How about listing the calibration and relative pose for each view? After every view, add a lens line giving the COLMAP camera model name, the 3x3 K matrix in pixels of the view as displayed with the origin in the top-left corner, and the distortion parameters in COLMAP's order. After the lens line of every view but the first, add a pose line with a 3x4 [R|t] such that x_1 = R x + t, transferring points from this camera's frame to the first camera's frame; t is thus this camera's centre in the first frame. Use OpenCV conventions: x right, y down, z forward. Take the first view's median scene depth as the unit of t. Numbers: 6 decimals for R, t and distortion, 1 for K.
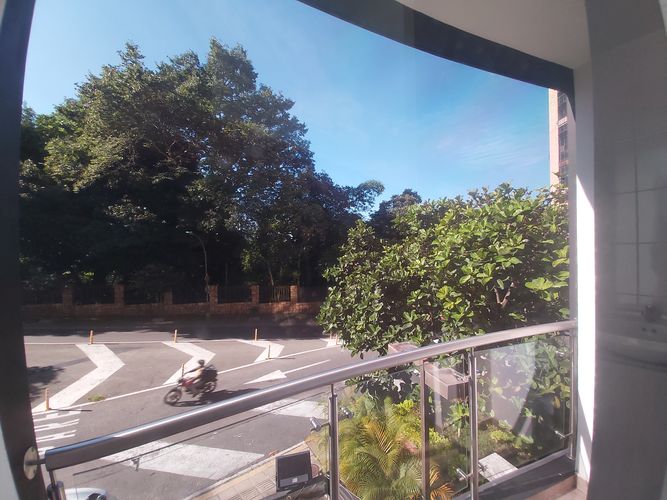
lens RADIAL K [[271.7, 0, 333.5], [0, 271.7, 250.0], [0, 0, 1]] dist [0.000191, -0.007960]
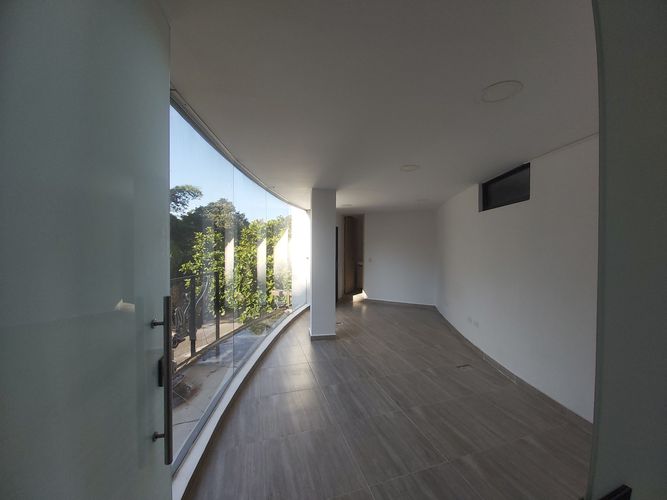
lens RADIAL K [[259.7, 0, 340.5], [0, 259.7, 251.1], [0, 0, 1]] dist [0.019742, -0.018486]
pose [[0.714472, 0.014808, 0.699507, -0.204117], [-0.015305, 0.999868, -0.005534, 0.002107], [-0.699497, -0.006752, 0.714604, -0.218316]]
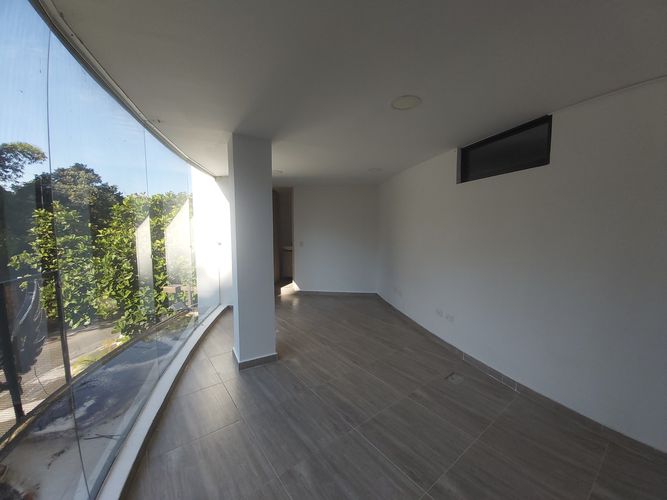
lens RADIAL K [[259.7, 0, 340.5], [0, 259.7, 251.1], [0, 0, 1]] dist [0.019742, -0.018486]
pose [[0.436255, -0.054754, 0.898155, -0.174075], [-0.001539, 0.998100, 0.061595, 0.001632], [-0.899822, -0.028254, 0.435342, -0.164753]]
